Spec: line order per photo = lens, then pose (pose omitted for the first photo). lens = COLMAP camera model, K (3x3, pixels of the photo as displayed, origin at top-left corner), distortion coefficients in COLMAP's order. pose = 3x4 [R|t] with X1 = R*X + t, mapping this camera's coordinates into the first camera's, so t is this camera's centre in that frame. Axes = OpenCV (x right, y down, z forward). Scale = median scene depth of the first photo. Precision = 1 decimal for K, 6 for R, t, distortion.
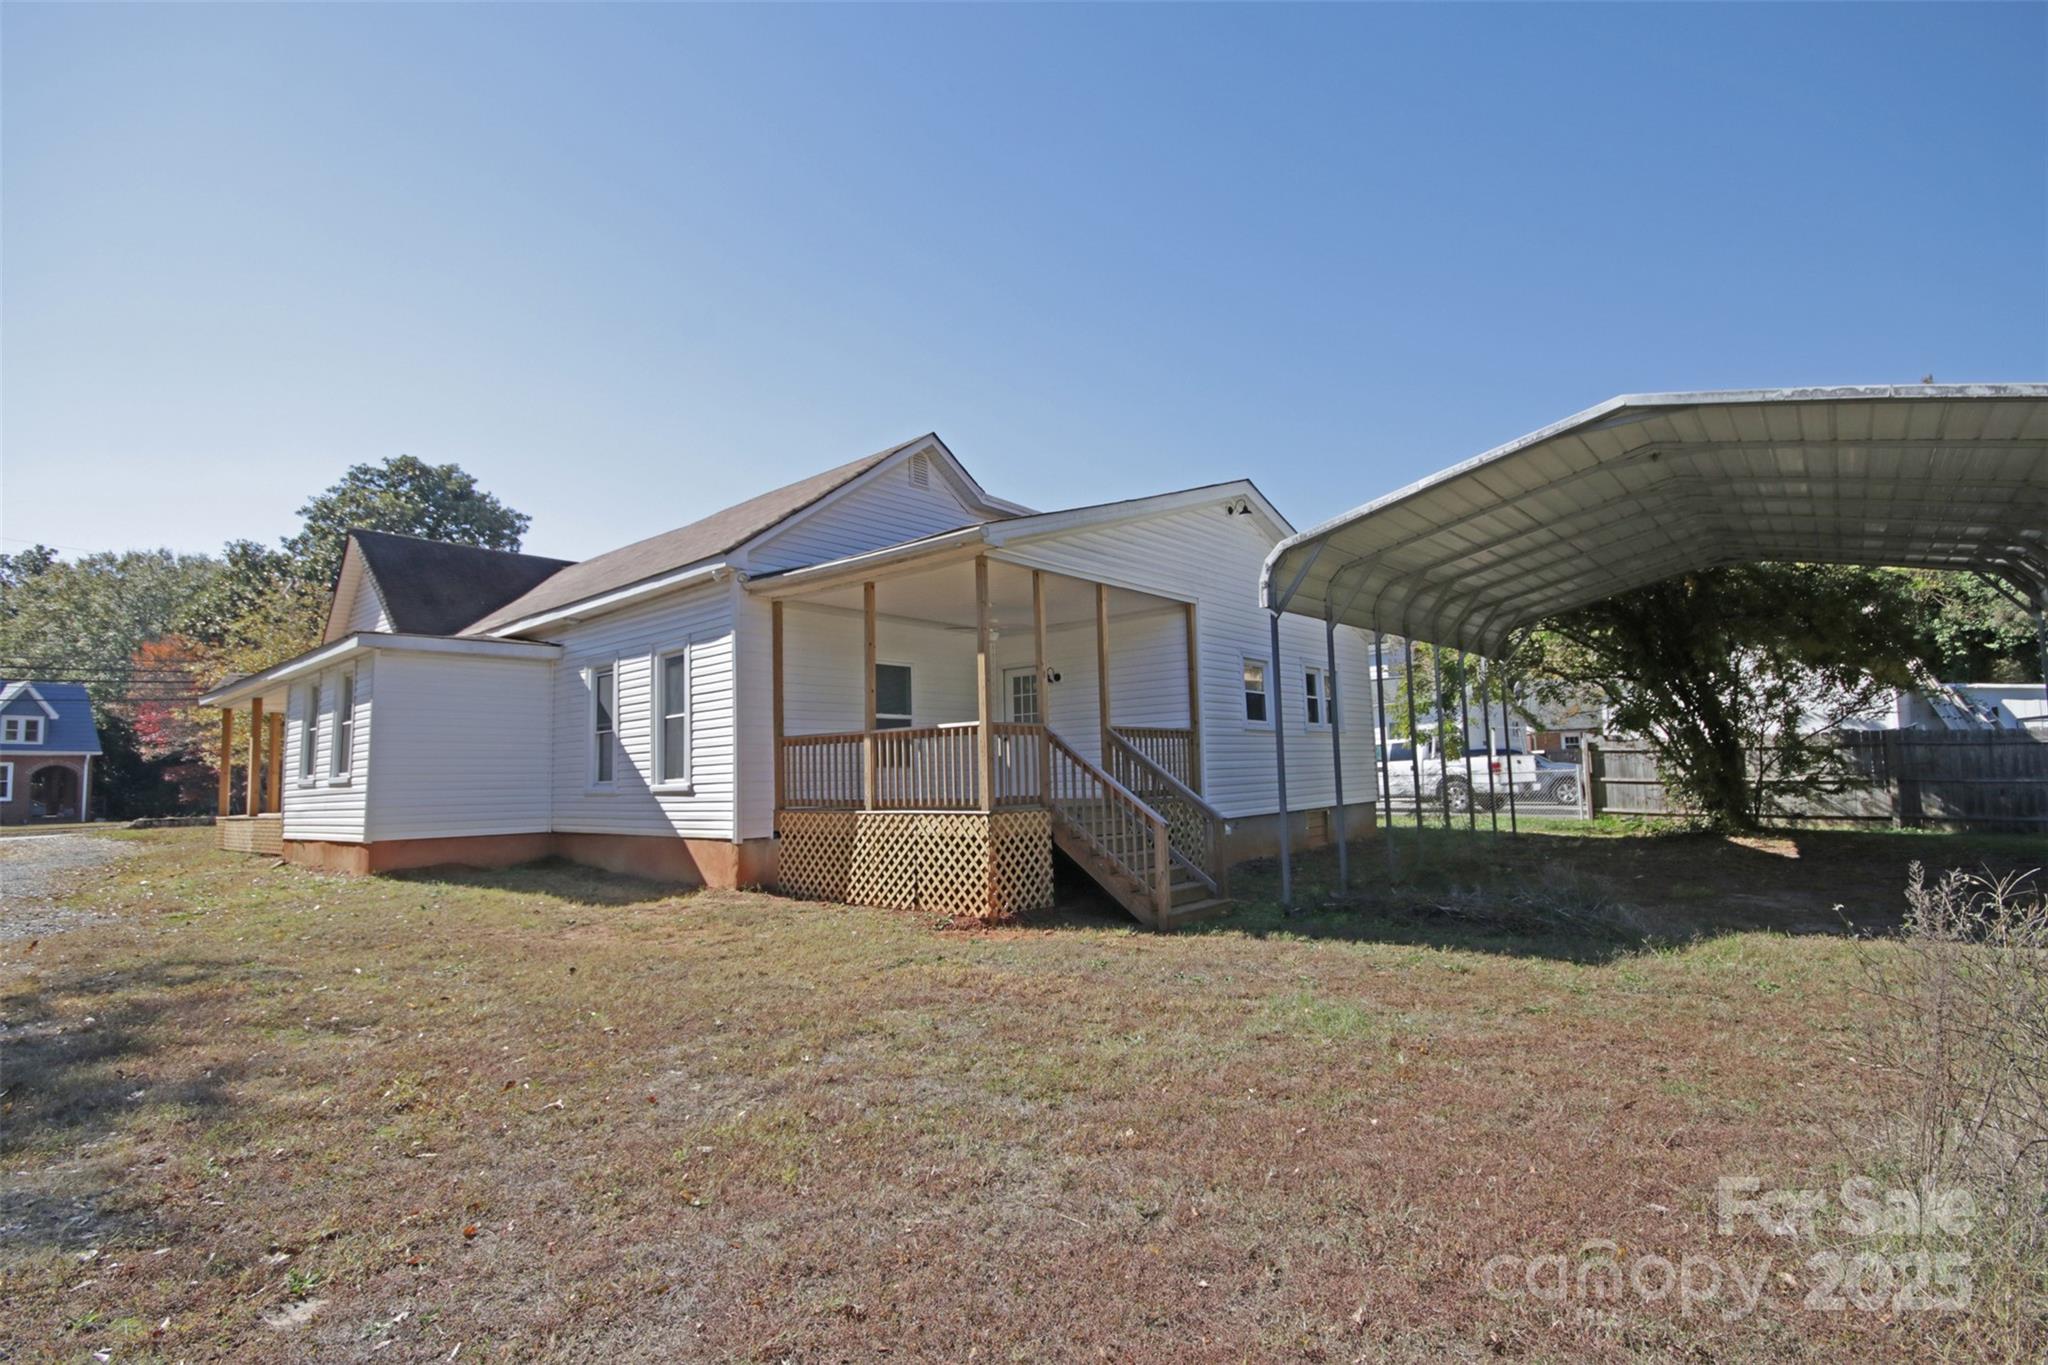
lens RADIAL K [[994.6, 0, 1001.0], [0, 994.6, 691.0], [0, 0, 1]] dist [-0.002129, -0.000361]
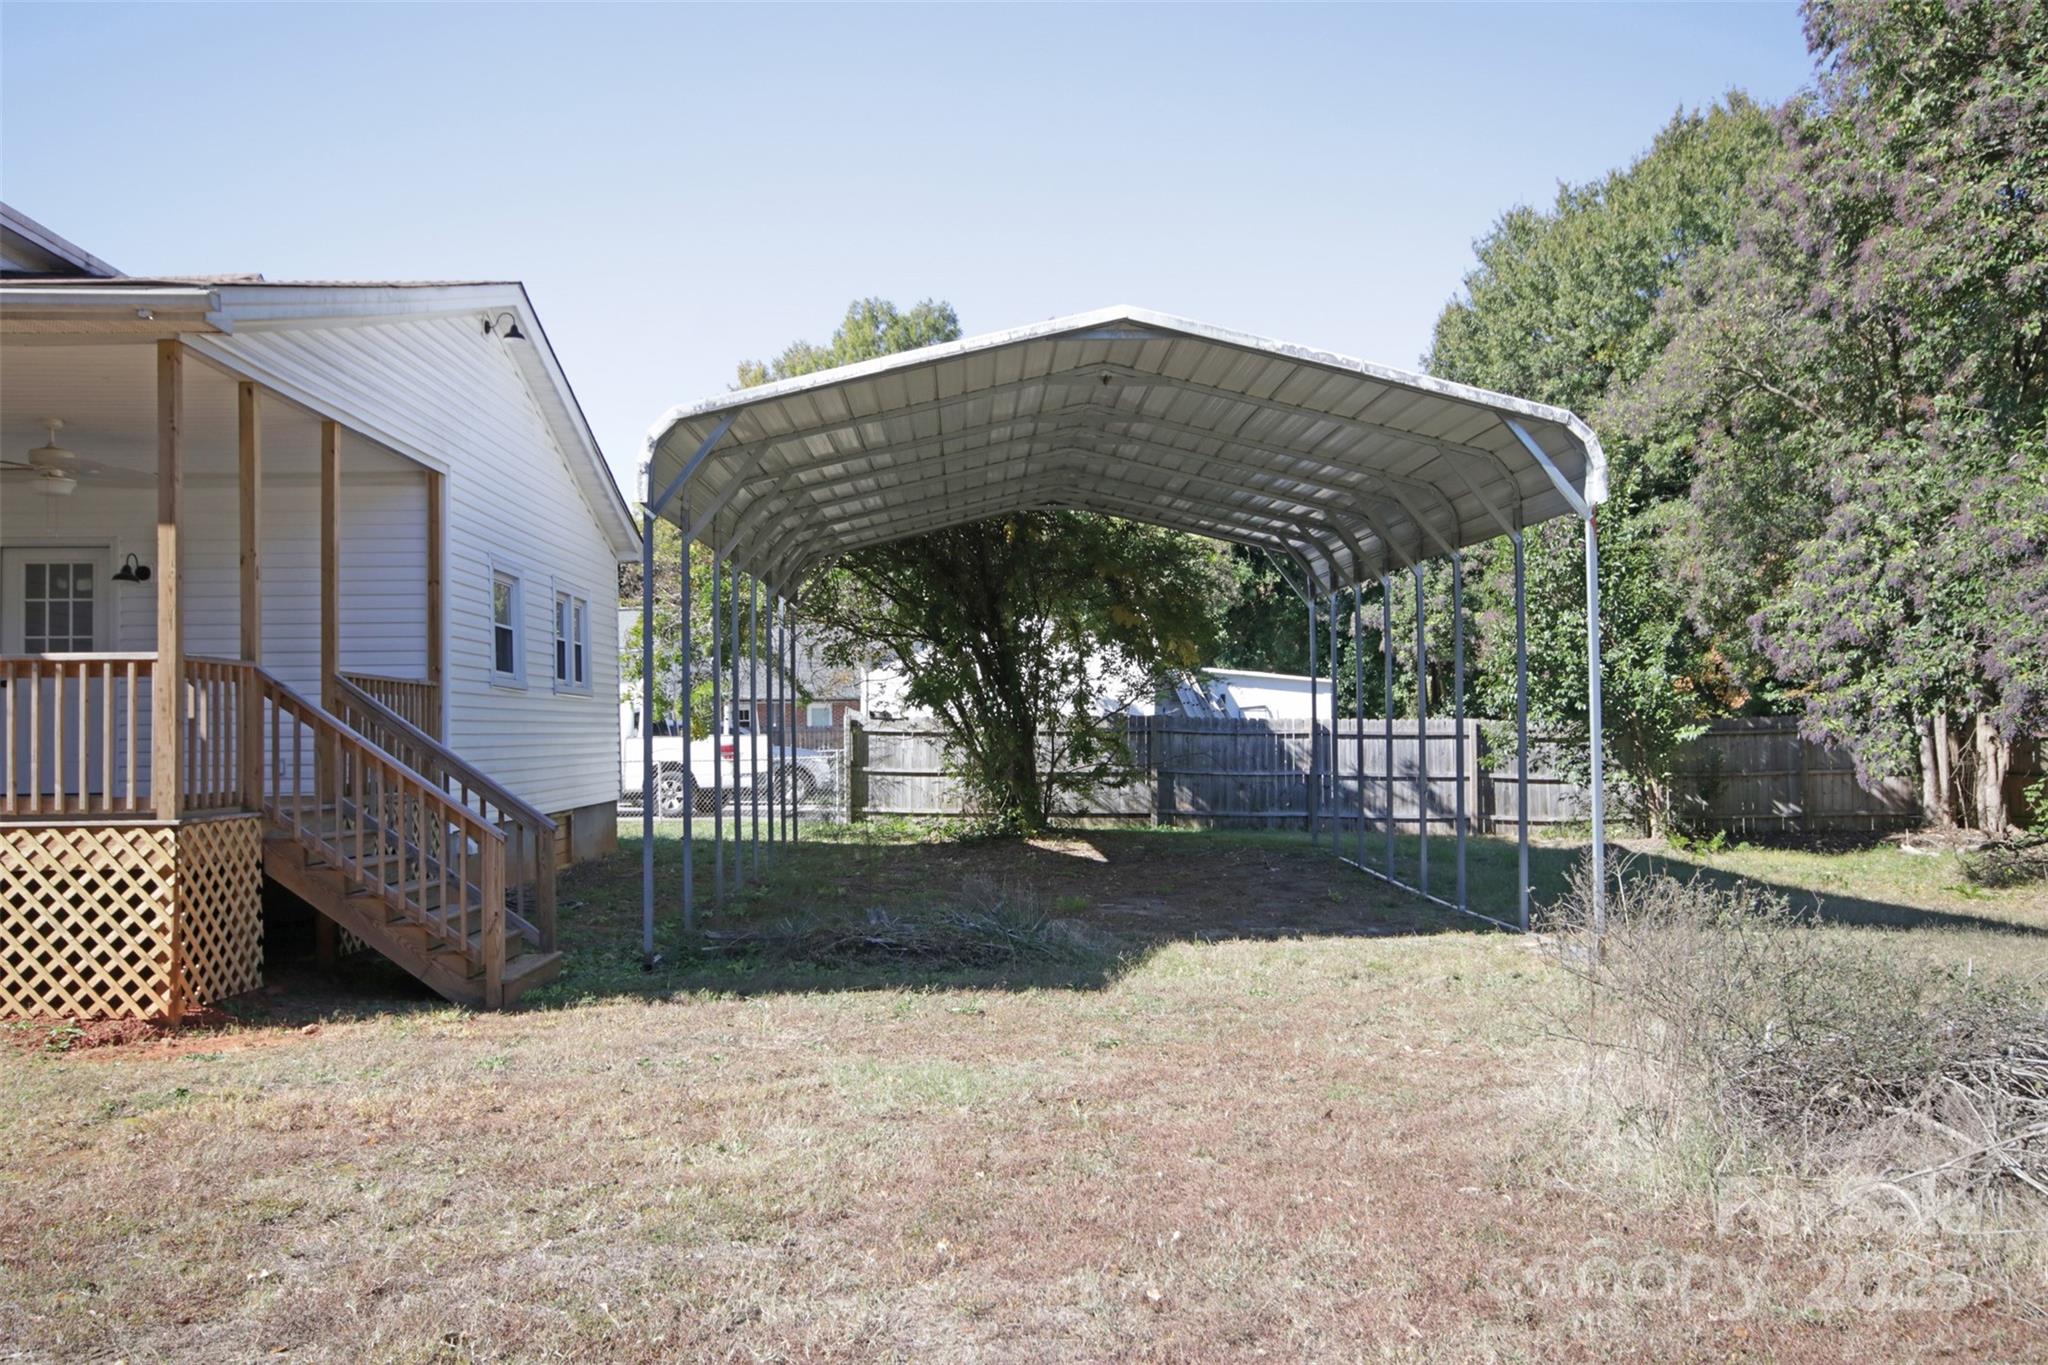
lens RADIAL K [[1625.2, 0, 1024.0], [0, 1625.2, 682.5], [0, 0, 1]] dist [-0.045124, 0.115335]
pose [[0.719955, 0.043120, 0.692680, -0.227192], [-0.067768, 0.997666, 0.008331, 0.006608], [-0.690704, -0.052939, 0.721197, 0.042459]]
